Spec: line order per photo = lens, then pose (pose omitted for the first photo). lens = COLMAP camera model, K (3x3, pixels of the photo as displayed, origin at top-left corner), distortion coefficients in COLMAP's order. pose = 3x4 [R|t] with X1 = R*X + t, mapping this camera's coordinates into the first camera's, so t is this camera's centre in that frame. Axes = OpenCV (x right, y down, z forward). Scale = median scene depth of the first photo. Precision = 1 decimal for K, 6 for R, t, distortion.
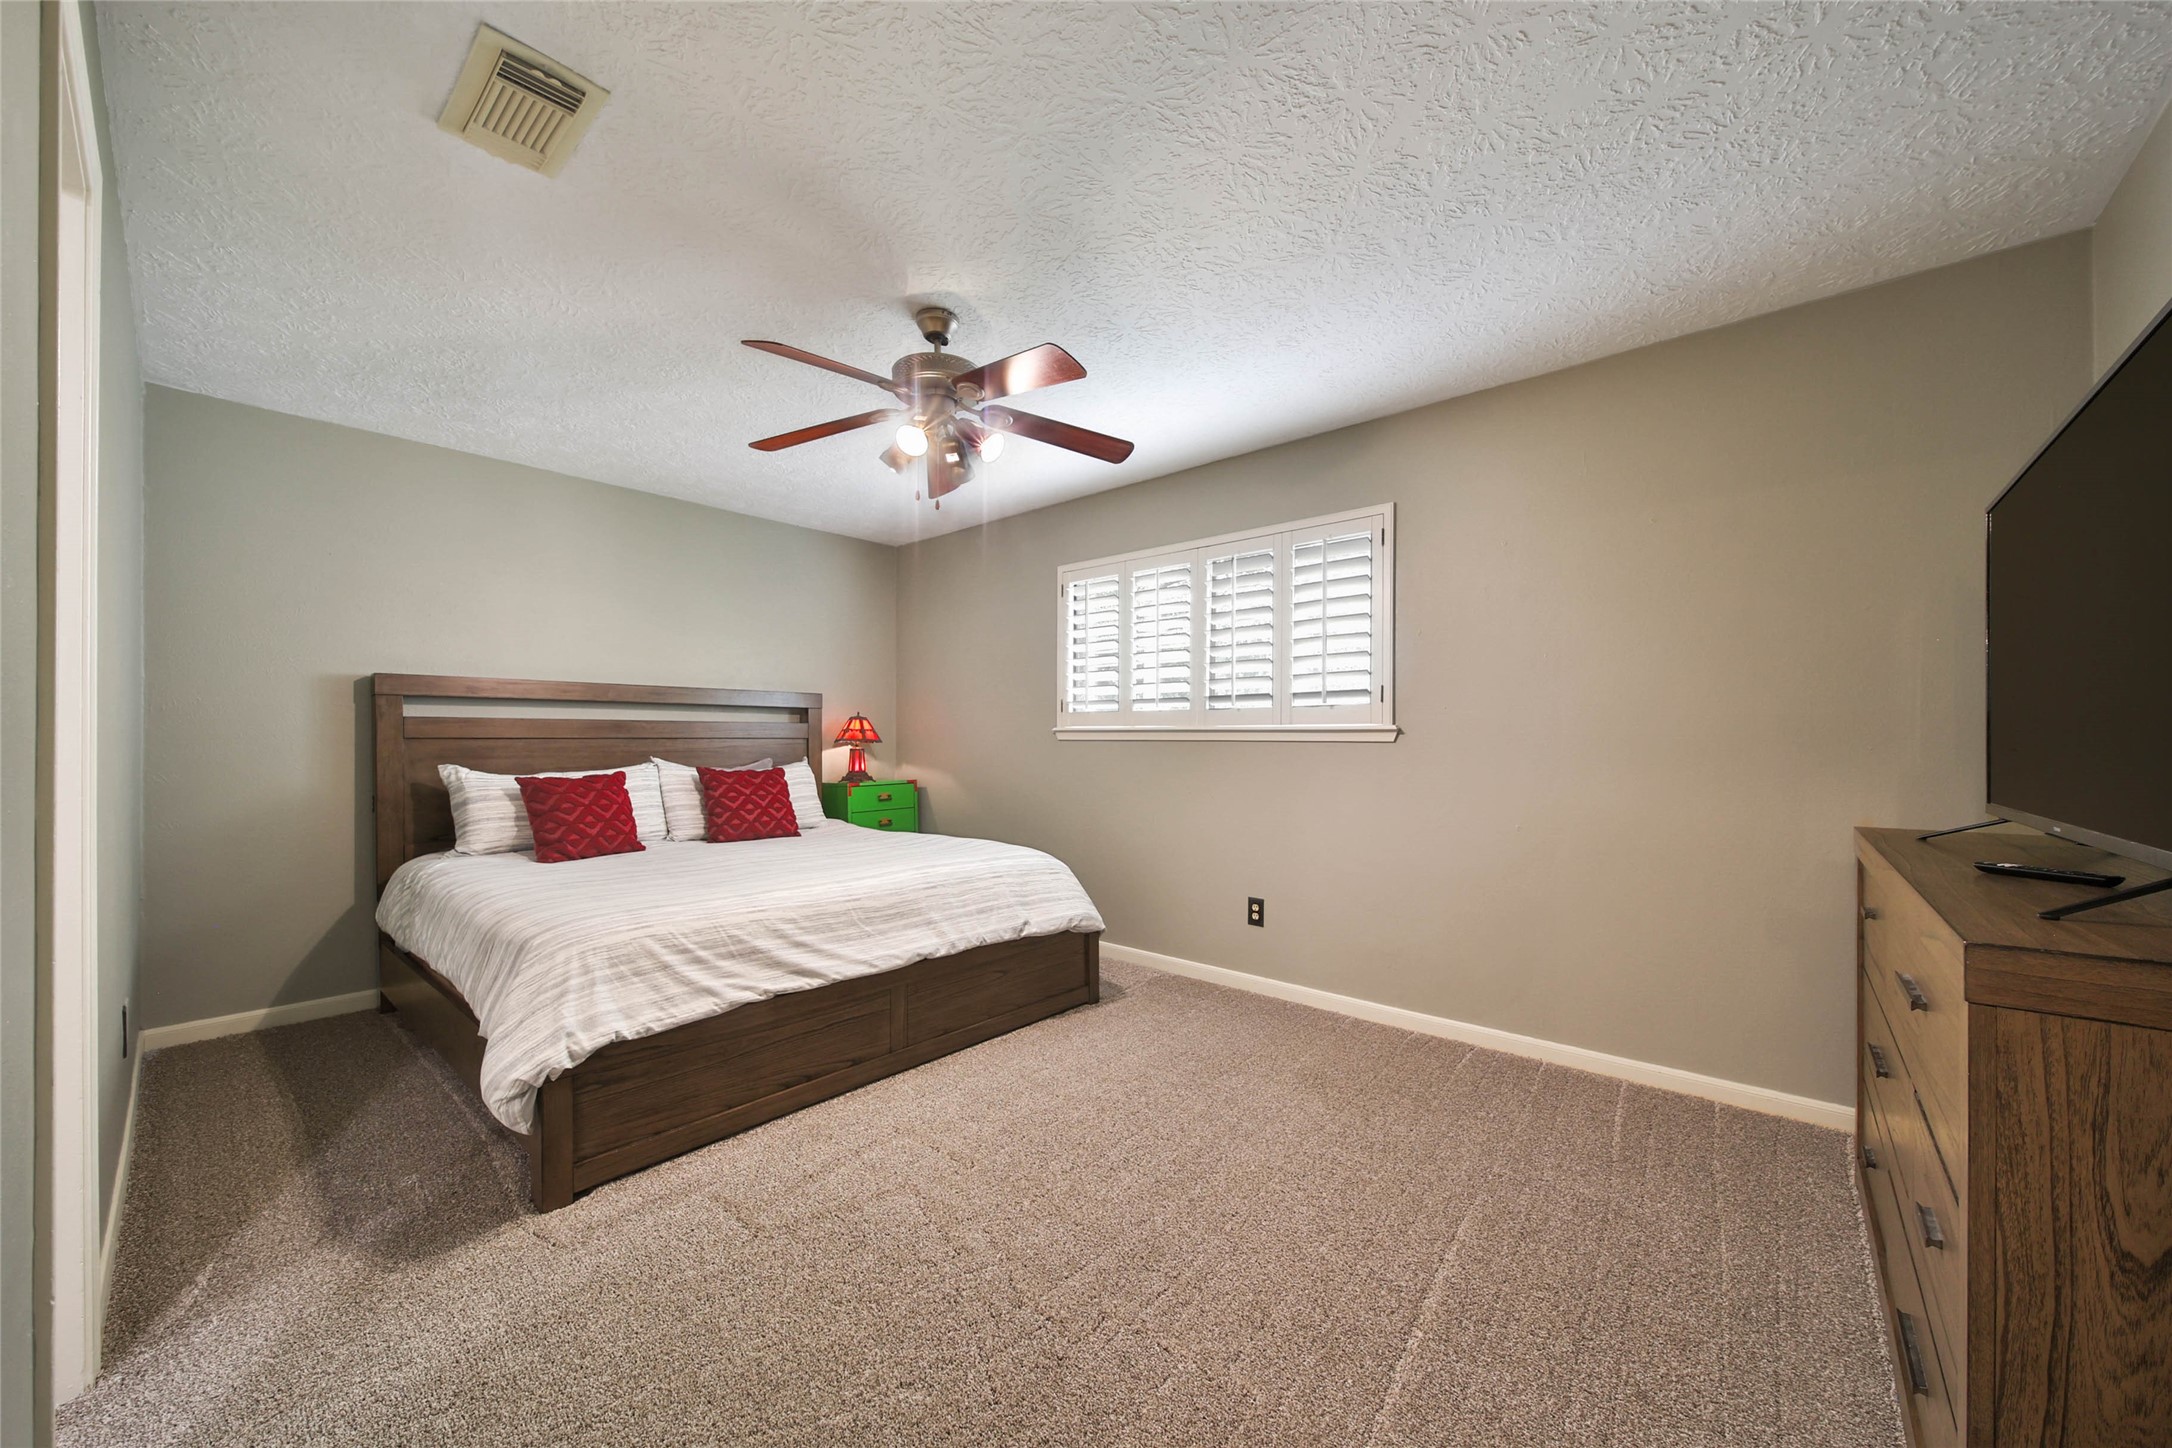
lens RADIAL K [[796.0, 0, 1093.9], [0, 796.0, 714.5], [0, 0, 1]] dist [-0.000749, -0.000007]
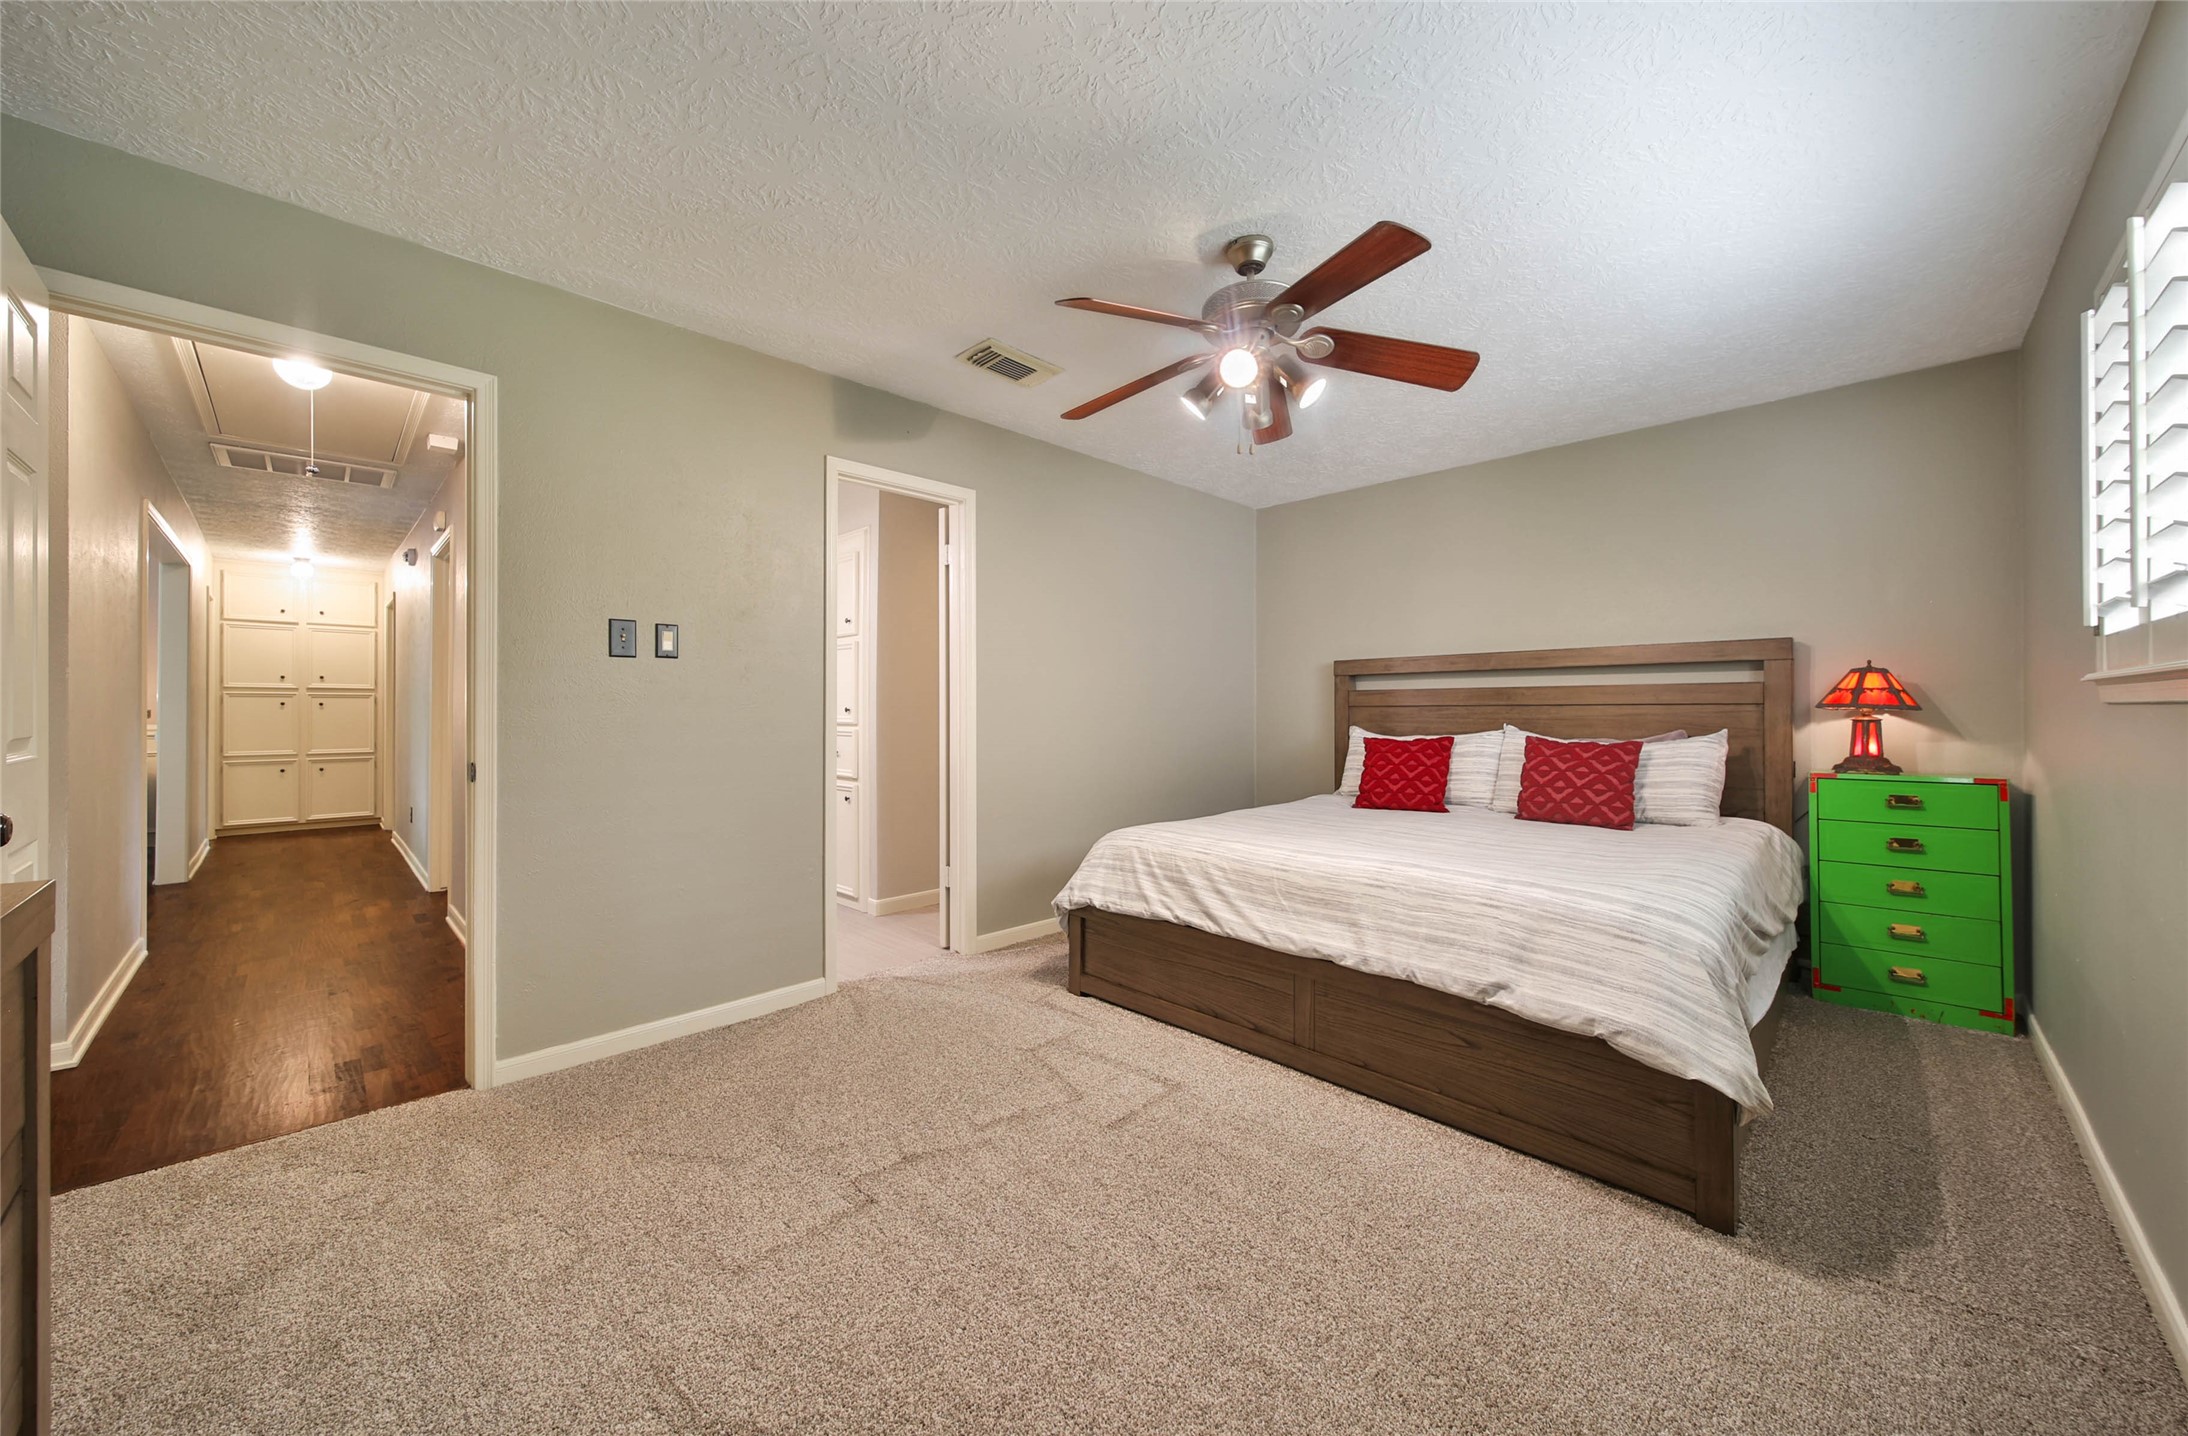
lens RADIAL K [[793.0, 0, 1087.1], [0, 793.0, 681.6], [0, 0, 1]] dist [0.000810, 0.000034]
pose [[-0.076514, -0.035503, -0.996436, 0.647505], [0.034427, 0.998676, -0.038227, 0.028635], [0.996474, -0.037229, -0.075190, 0.783850]]
